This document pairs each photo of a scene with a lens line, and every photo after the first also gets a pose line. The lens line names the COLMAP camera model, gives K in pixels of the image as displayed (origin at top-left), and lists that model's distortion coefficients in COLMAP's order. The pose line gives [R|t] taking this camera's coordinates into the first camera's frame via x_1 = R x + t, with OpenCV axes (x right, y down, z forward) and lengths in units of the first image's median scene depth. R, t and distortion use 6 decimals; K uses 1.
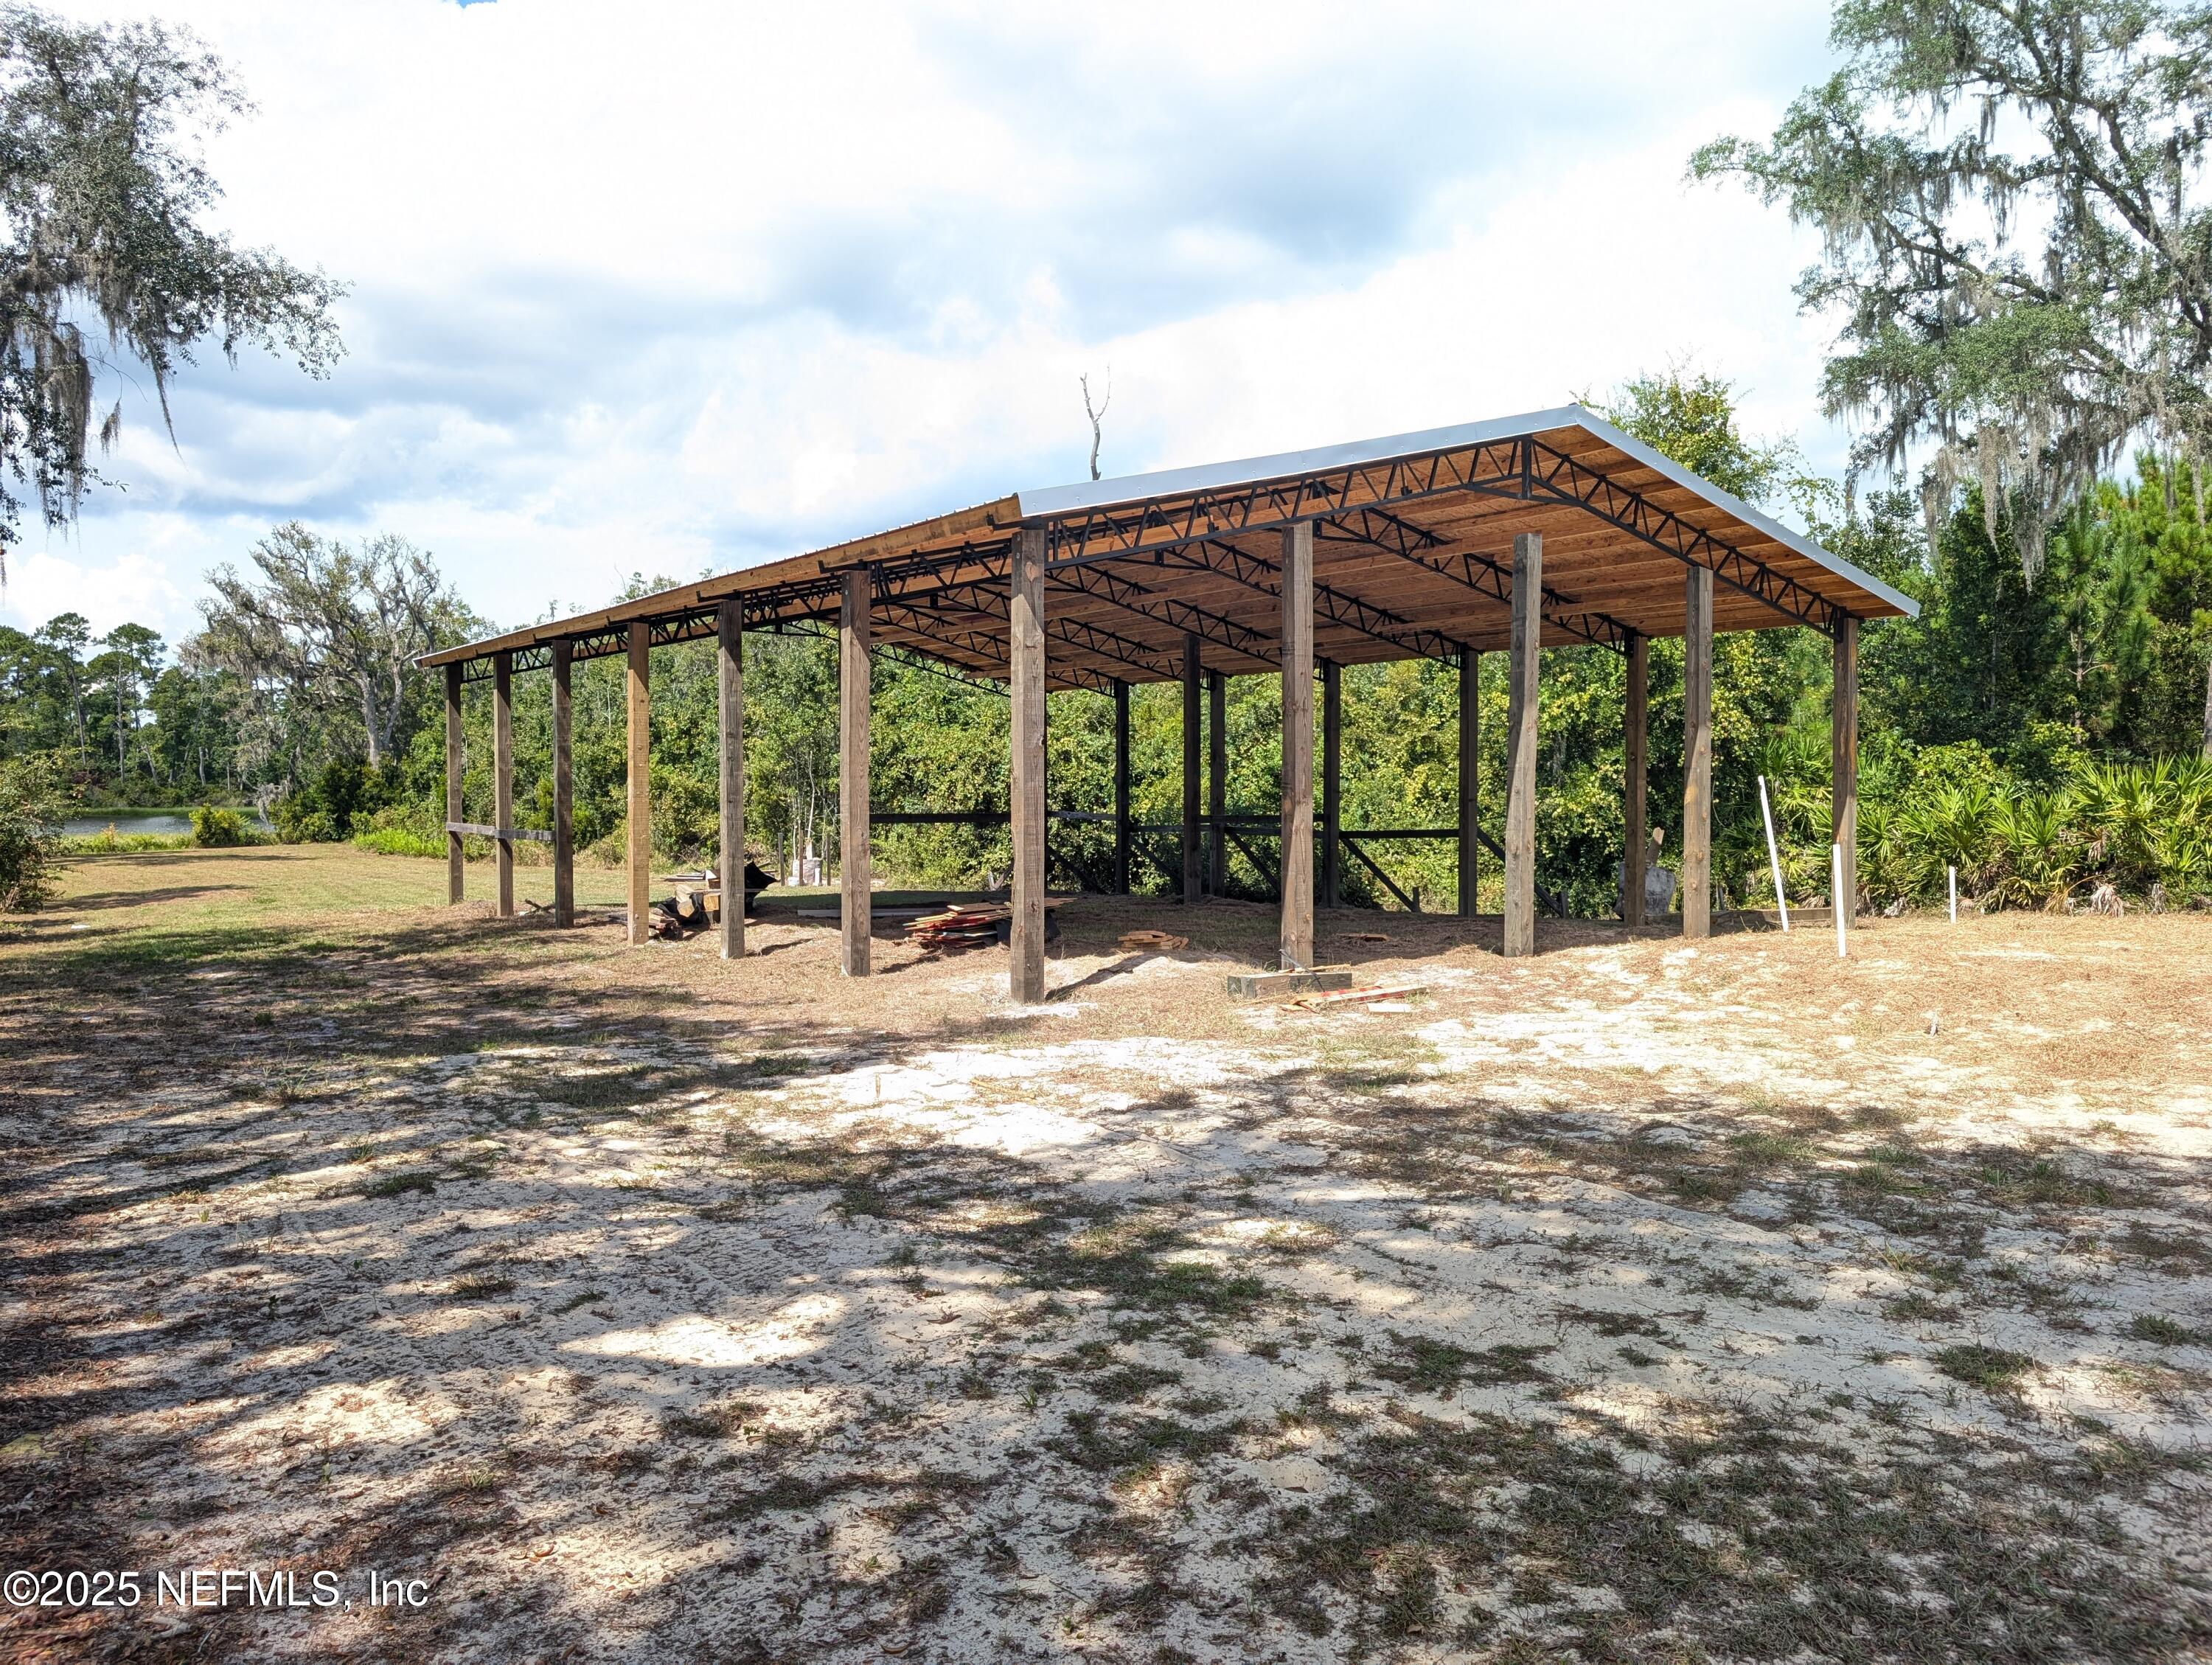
lens RADIAL K [[1552.9, 0, 1101.3], [0, 1552.9, 801.0], [0, 0, 1]] dist [-0.005667, -0.004055]
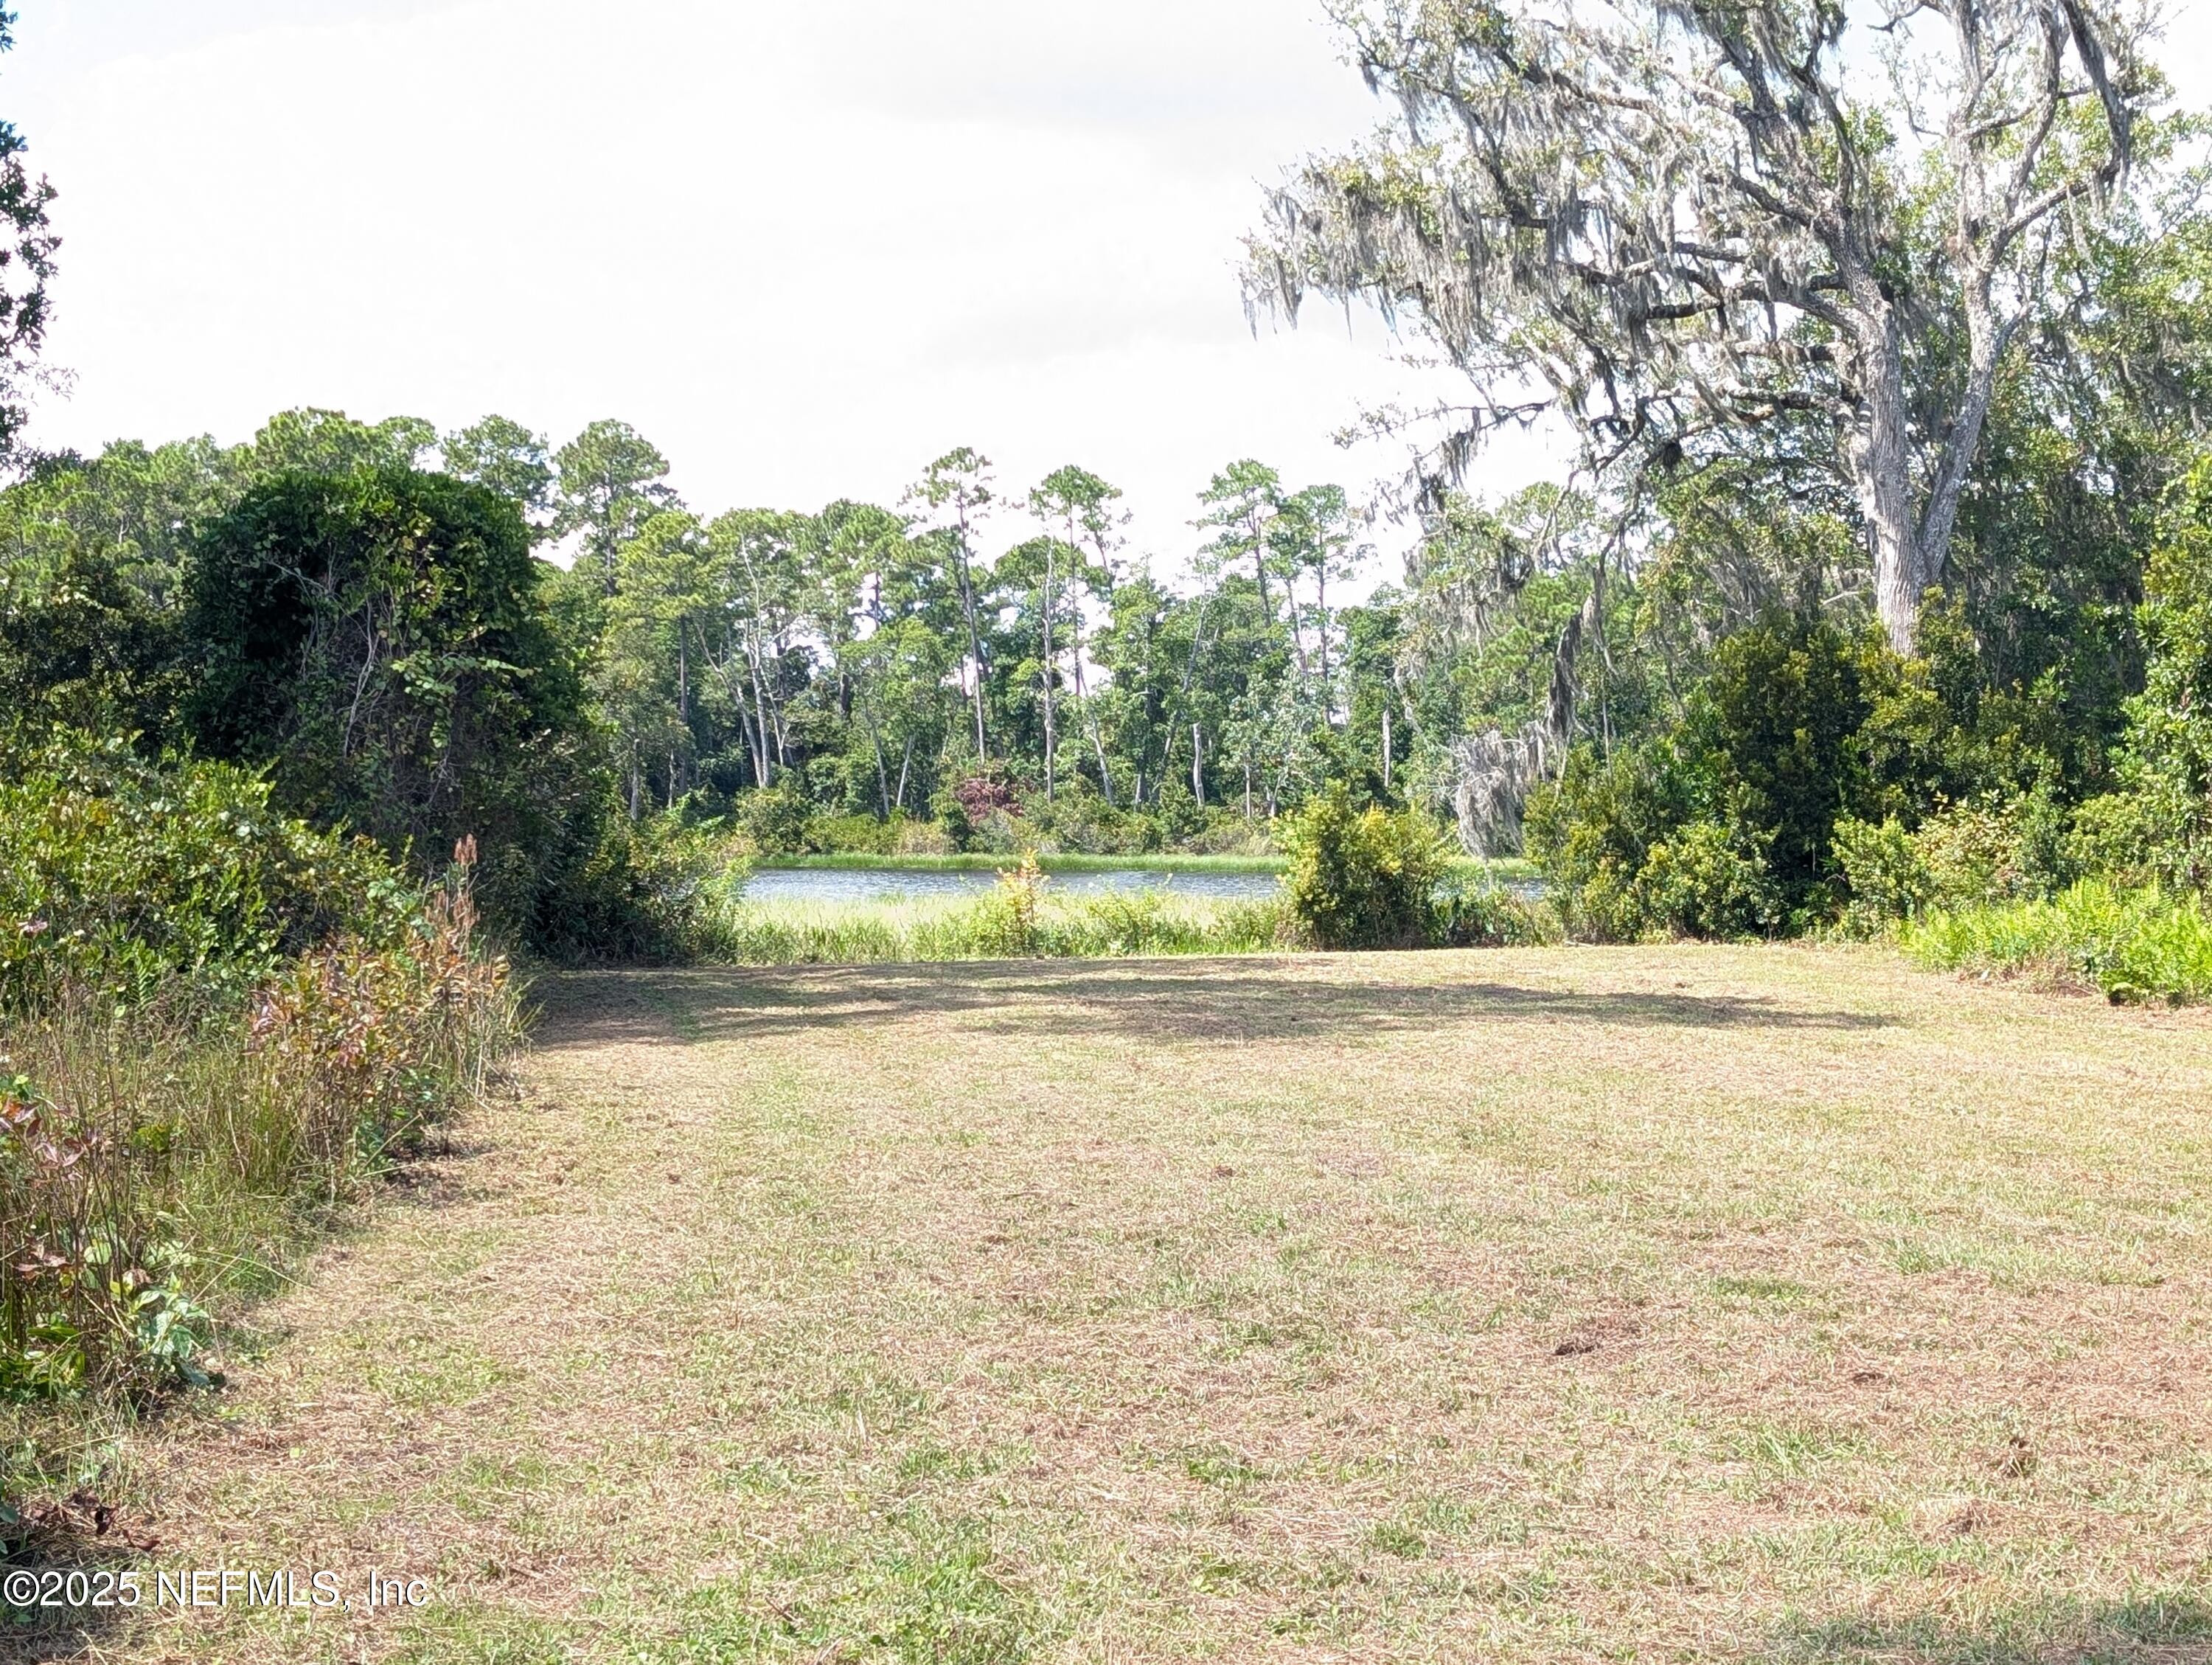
lens RADIAL K [[1552.9, 0, 1101.3], [0, 1552.9, 801.0], [0, 0, 1]] dist [-0.005667, -0.004055]
pose [[0.866482, -0.020916, -0.498770, -0.385503], [-0.012818, 0.997860, -0.064113, 0.018162], [0.499043, 0.061946, 0.864360, 0.603340]]
